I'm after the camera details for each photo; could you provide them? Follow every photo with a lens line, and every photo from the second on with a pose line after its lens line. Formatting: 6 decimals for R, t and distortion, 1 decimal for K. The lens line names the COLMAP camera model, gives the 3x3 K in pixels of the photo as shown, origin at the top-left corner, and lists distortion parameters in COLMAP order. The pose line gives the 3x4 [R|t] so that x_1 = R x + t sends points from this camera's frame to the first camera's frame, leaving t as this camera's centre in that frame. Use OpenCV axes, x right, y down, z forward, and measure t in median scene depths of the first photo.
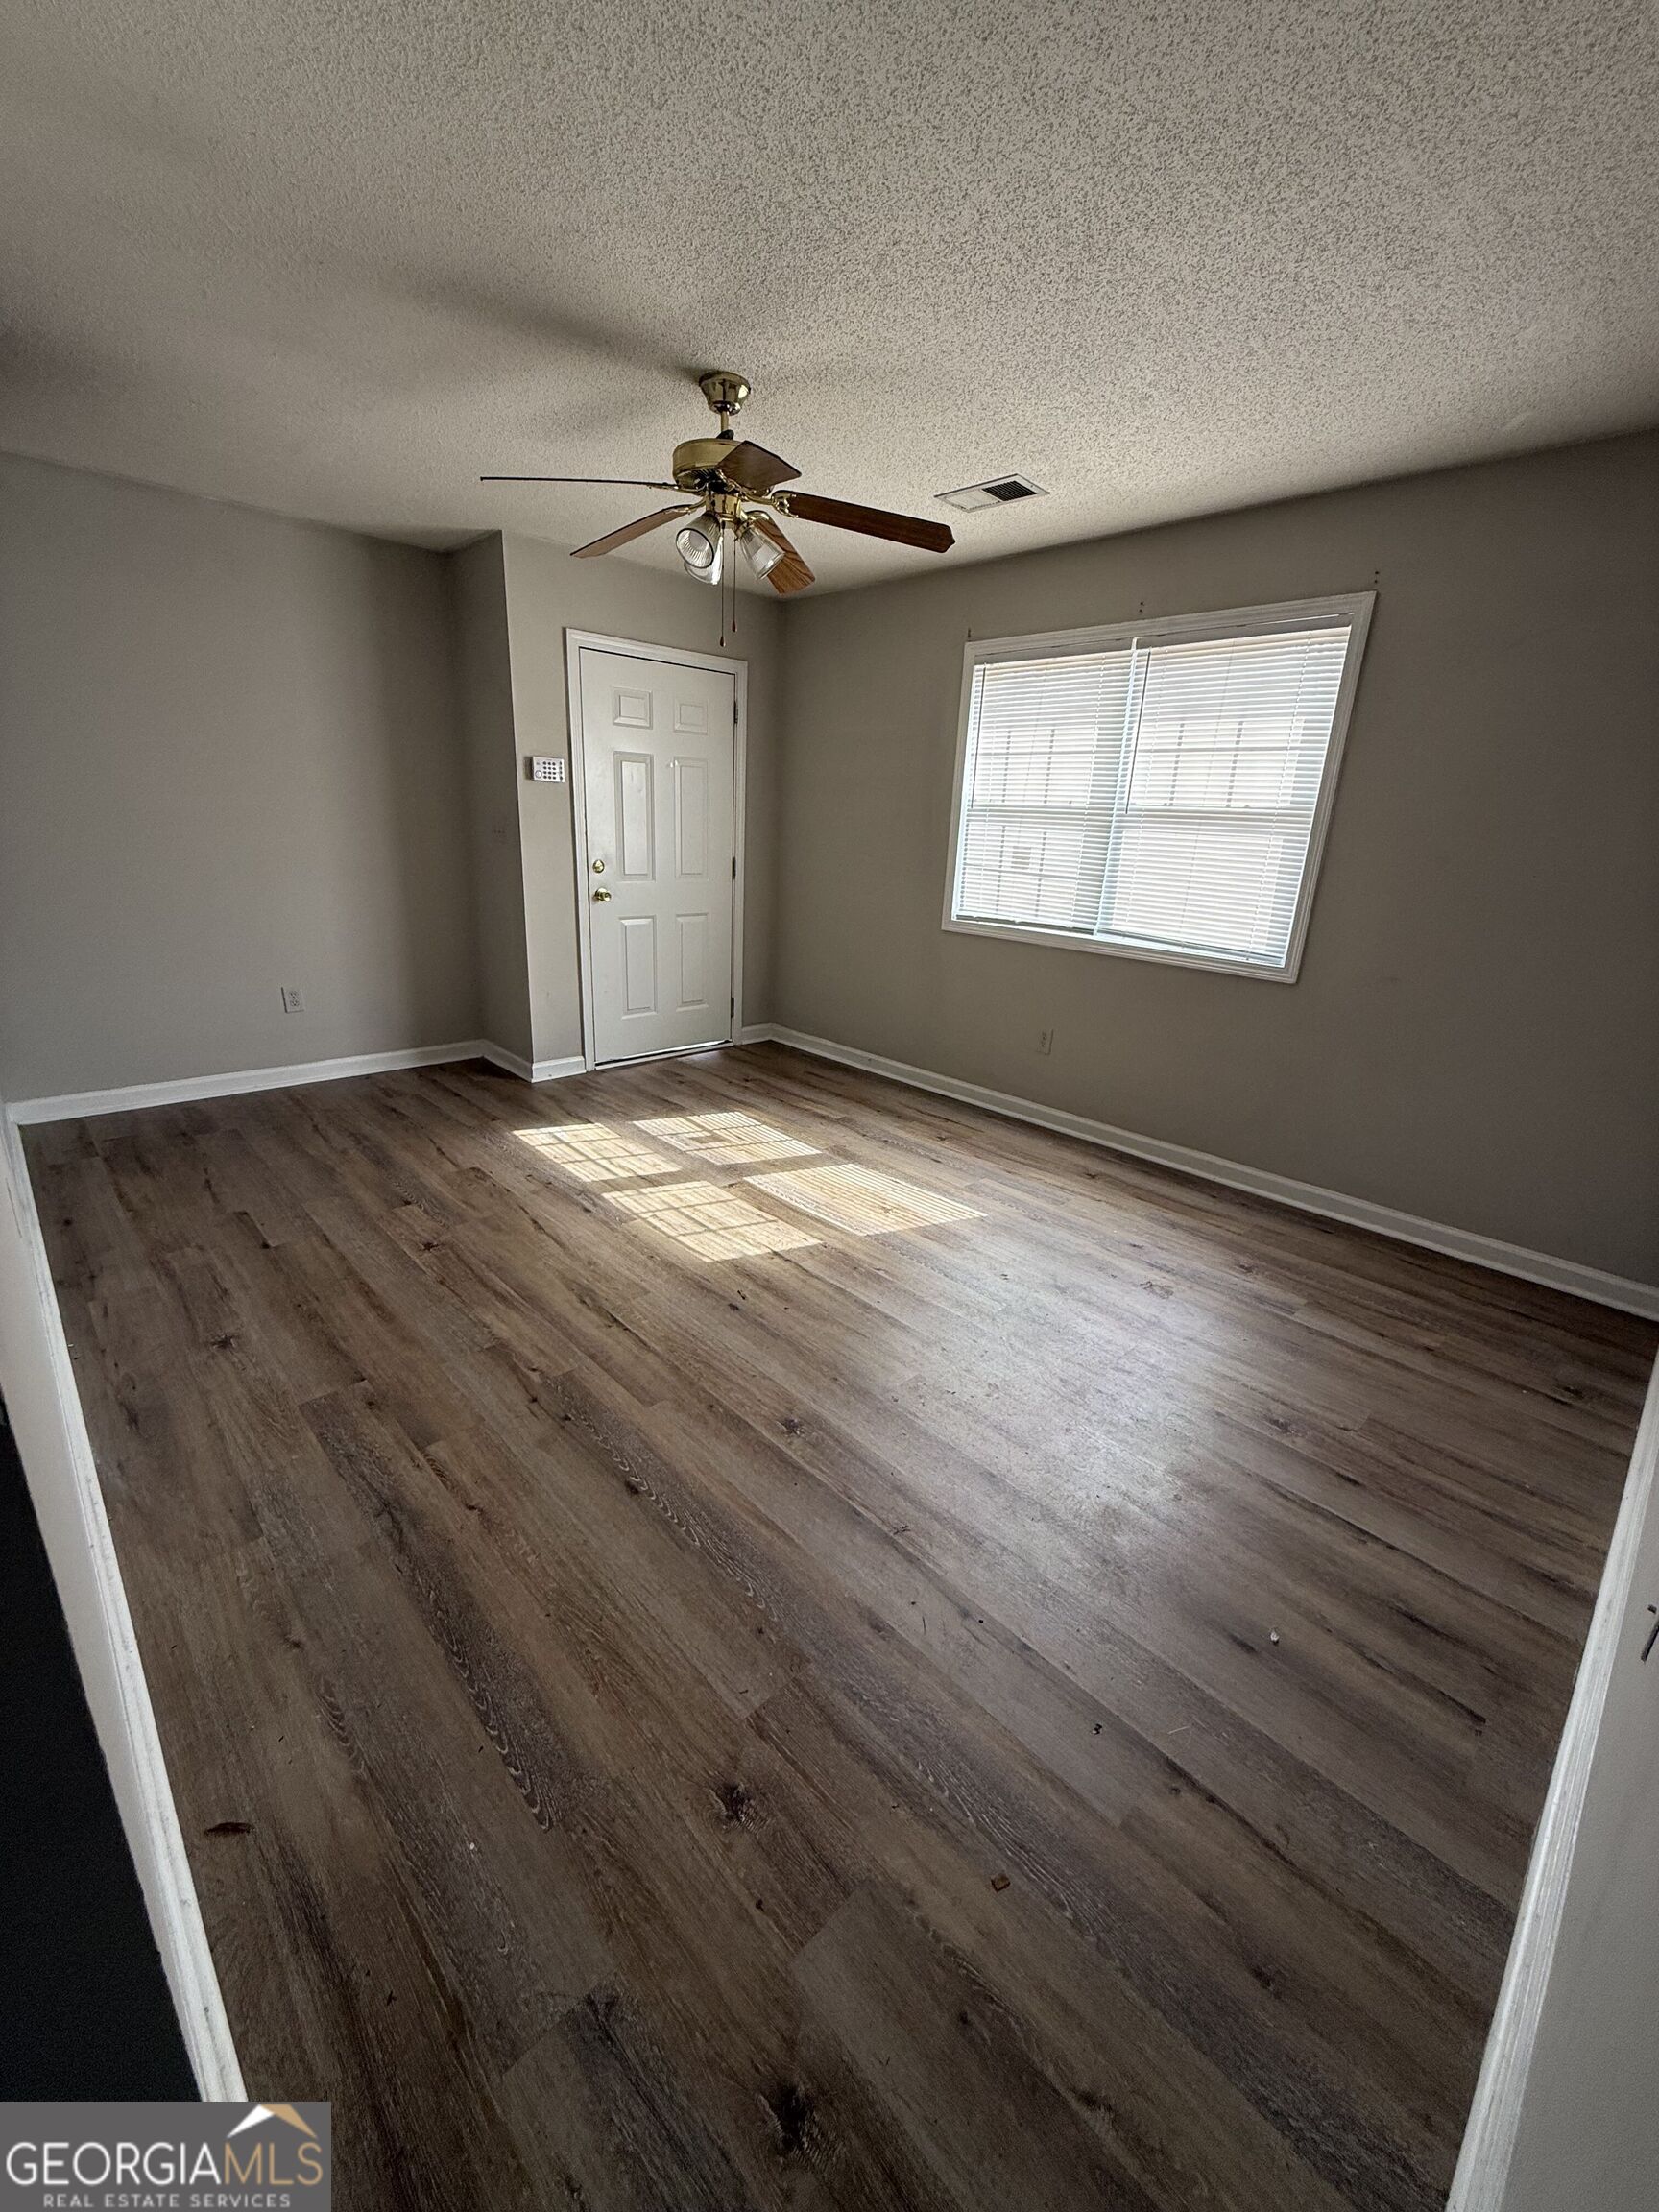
lens RADIAL K [[886.5, 0, 827.6], [0, 886.5, 1102.6], [0, 0, 1]] dist [0.000508, 0.000016]
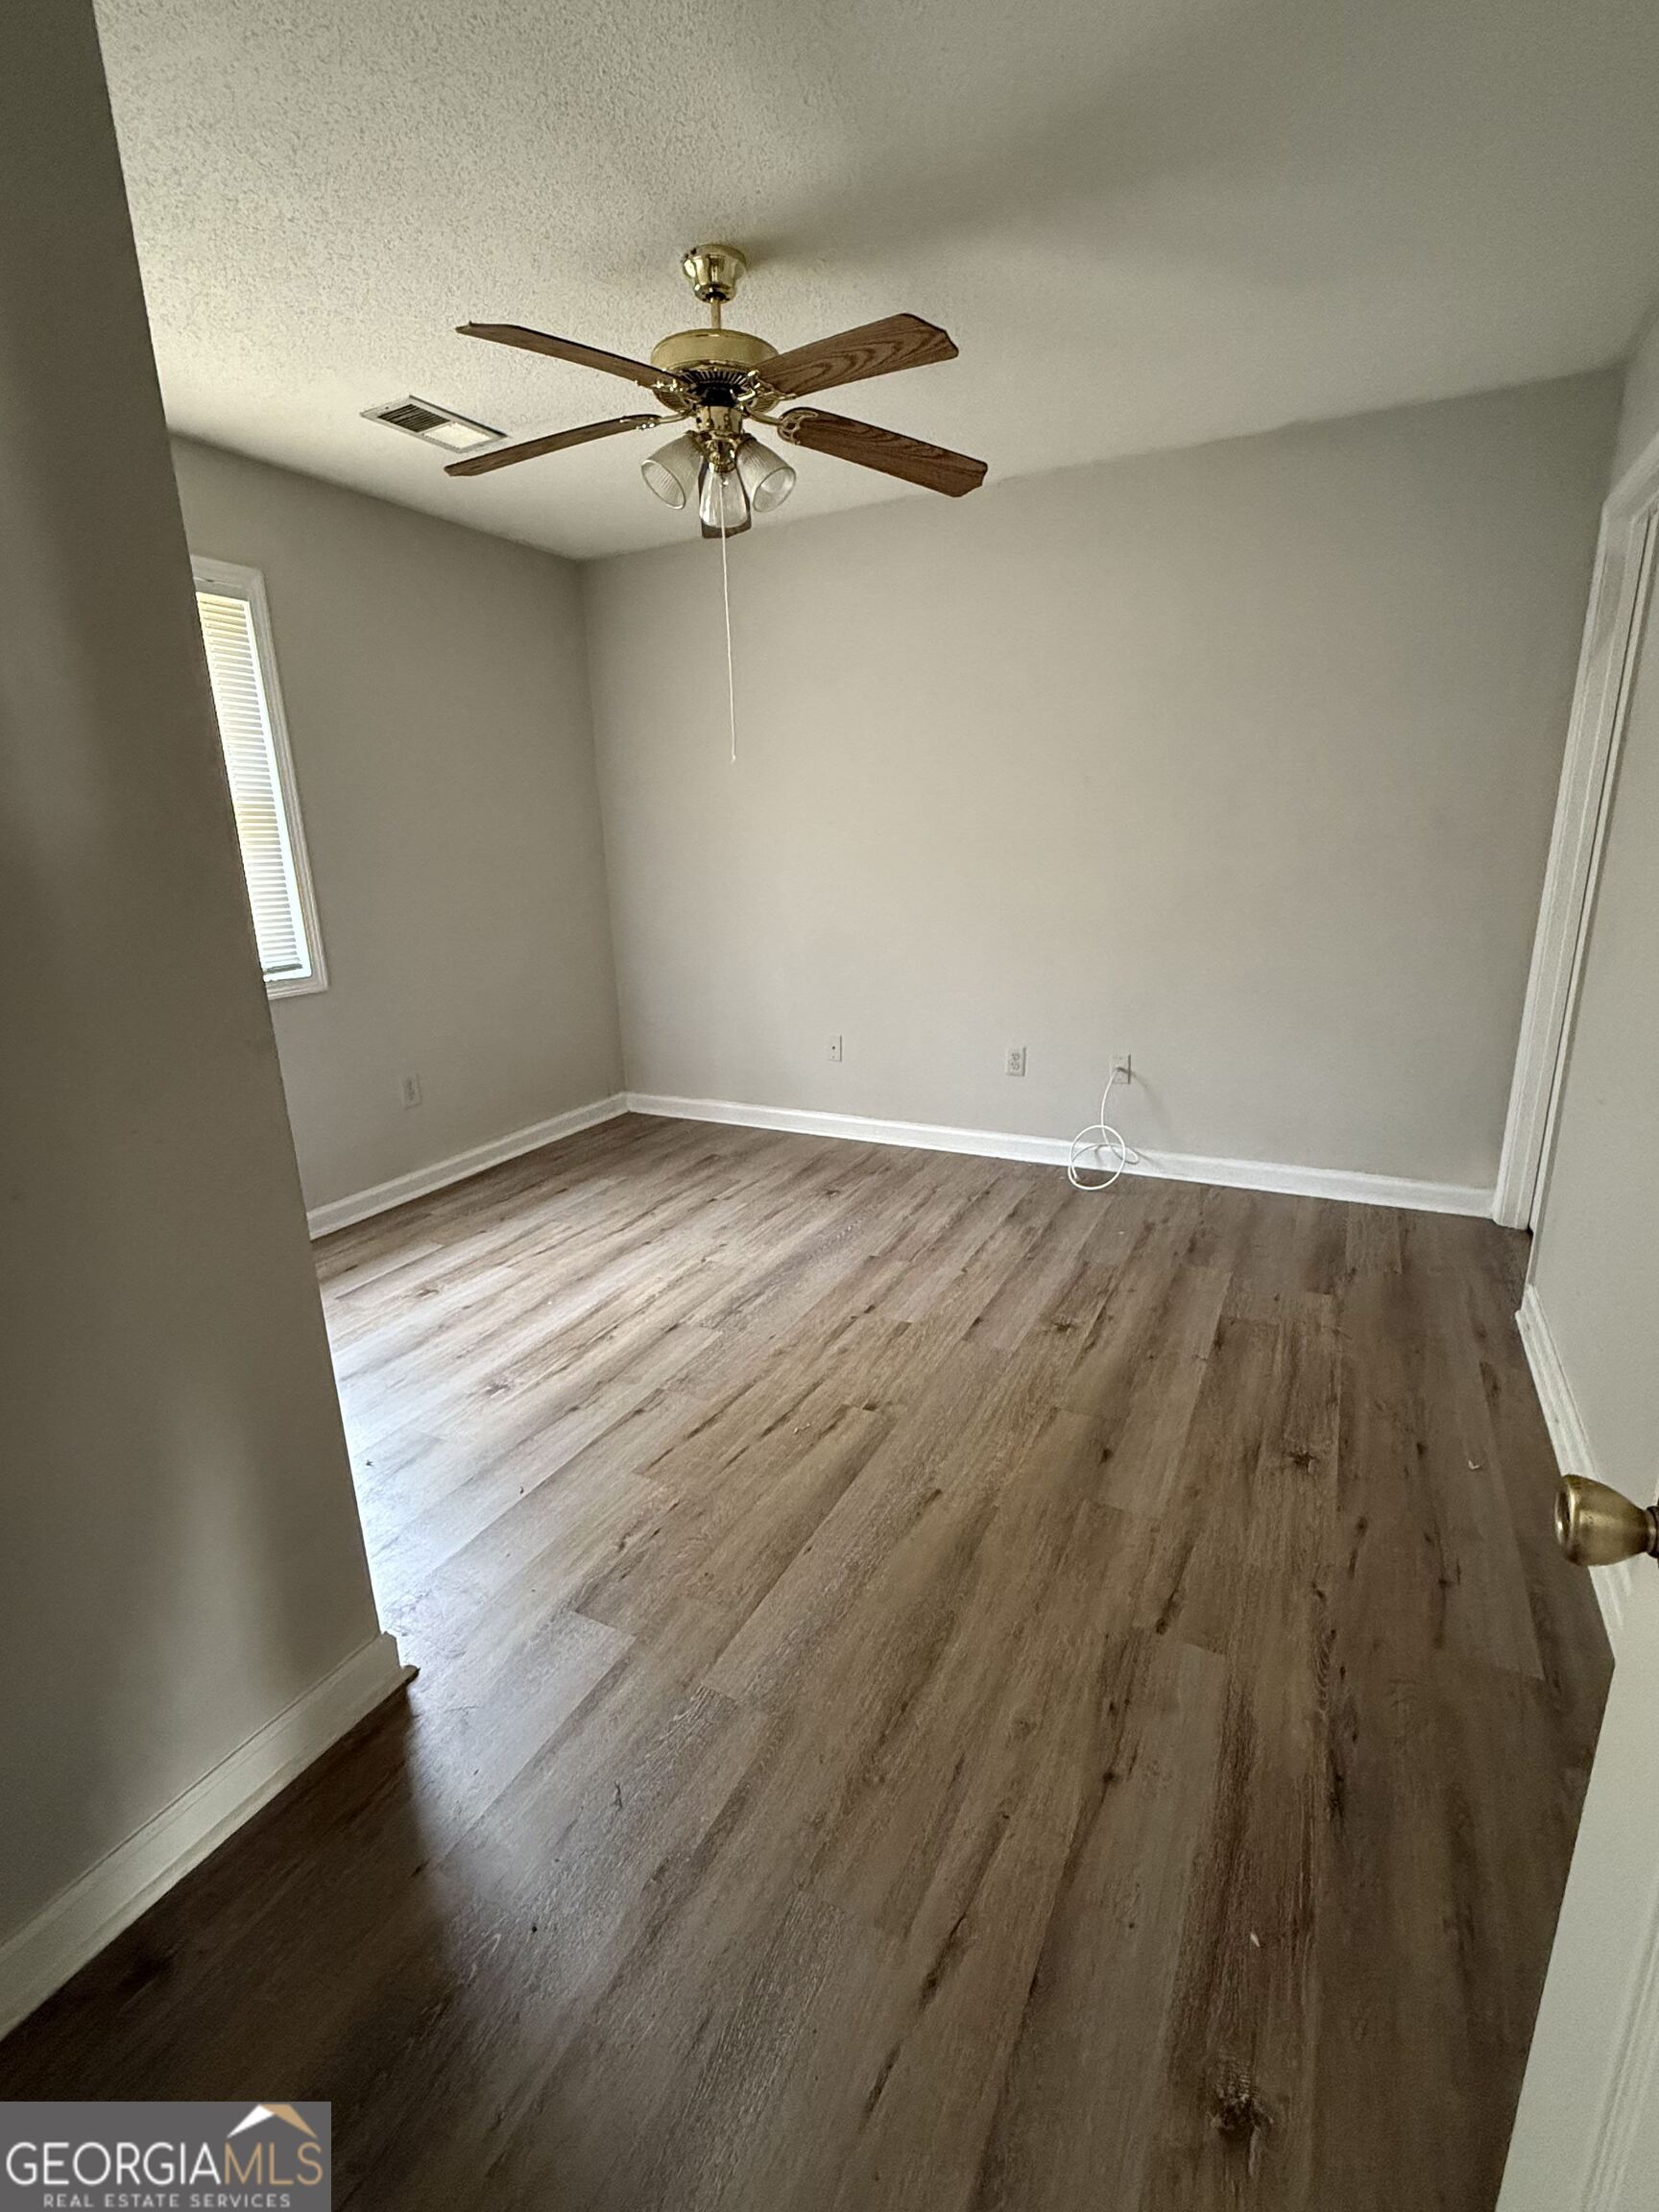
lens RADIAL K [[971.2, 0, 827.5], [0, 971.2, 1098.8], [0, 0, 1]] dist [-0.000898, -0.000037]
pose [[-0.321832, -0.287542, 0.902077, -0.618700], [0.302015, 0.871817, 0.385645, -0.331359], [-0.897335, 0.396554, -0.193737, 0.899502]]
